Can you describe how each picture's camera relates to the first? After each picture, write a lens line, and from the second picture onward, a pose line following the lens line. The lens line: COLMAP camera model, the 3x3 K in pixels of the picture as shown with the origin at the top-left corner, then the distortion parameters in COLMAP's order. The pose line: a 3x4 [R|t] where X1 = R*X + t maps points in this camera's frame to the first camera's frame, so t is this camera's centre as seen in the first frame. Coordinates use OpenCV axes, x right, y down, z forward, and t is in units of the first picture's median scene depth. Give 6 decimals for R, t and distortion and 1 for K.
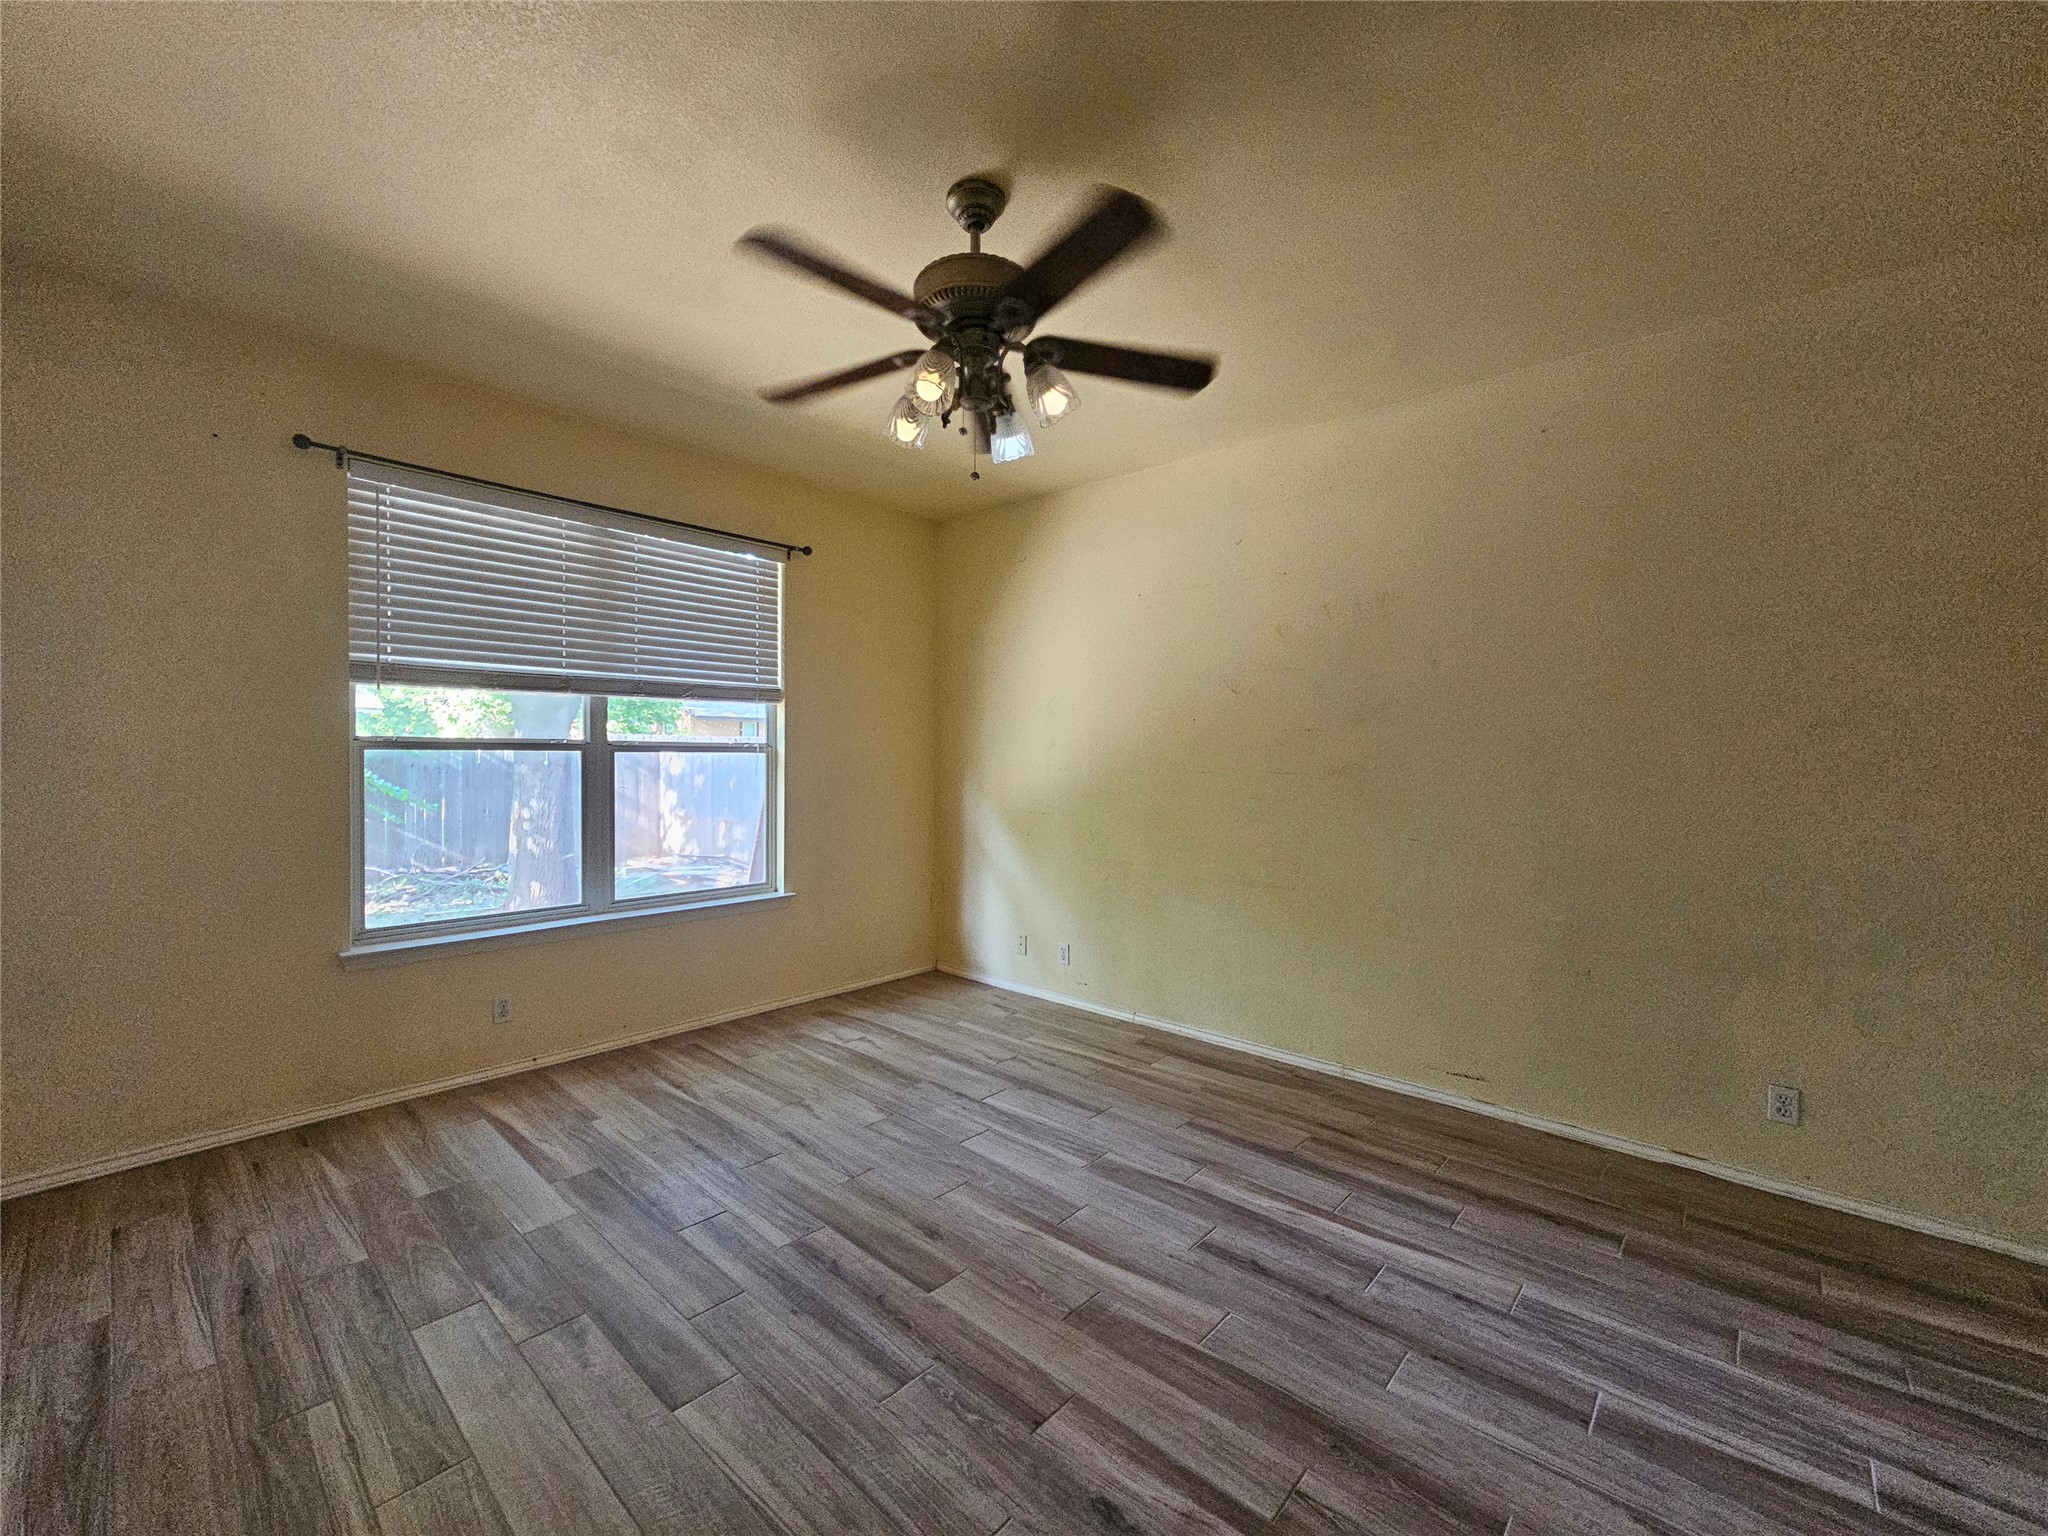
lens RADIAL K [[838.4, 0, 1015.0], [0, 838.4, 771.4], [0, 0, 1]] dist [-0.001330, -0.003169]
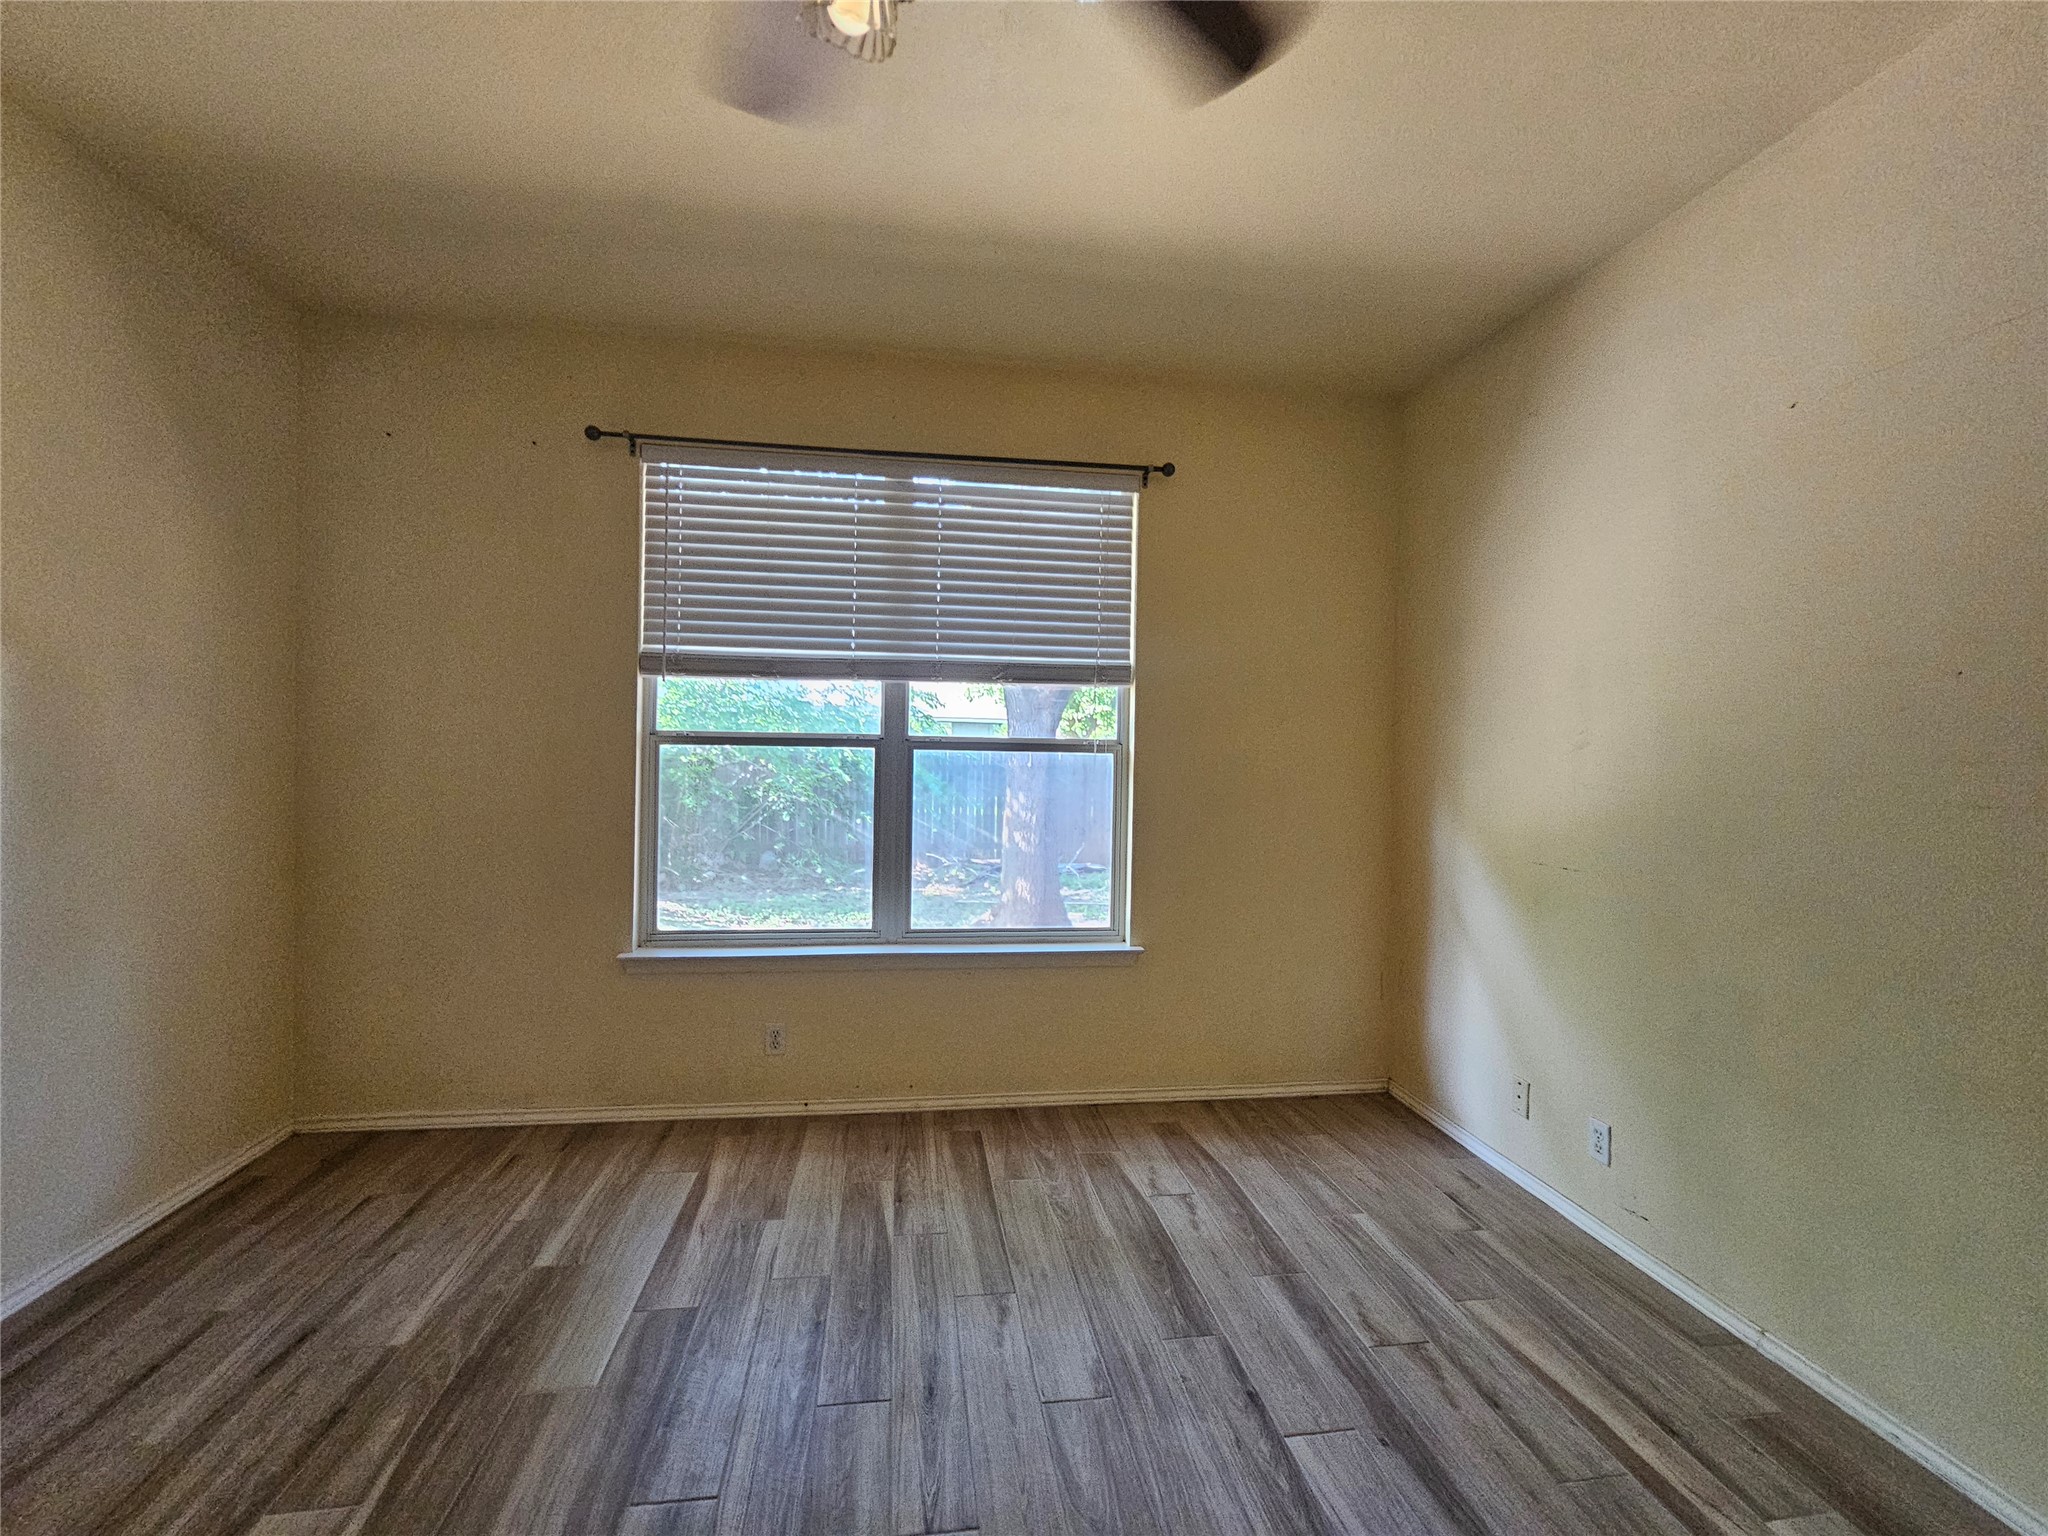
lens RADIAL K [[843.6, 0, 1017.3], [0, 843.6, 764.6], [0, 0, 1]] dist [-0.009657, 0.005233]
pose [[0.765674, 0.015019, -0.643053, 0.134648], [-0.024439, 0.999685, -0.005751, -0.006234], [0.642764, 0.020118, 0.765800, 0.428908]]
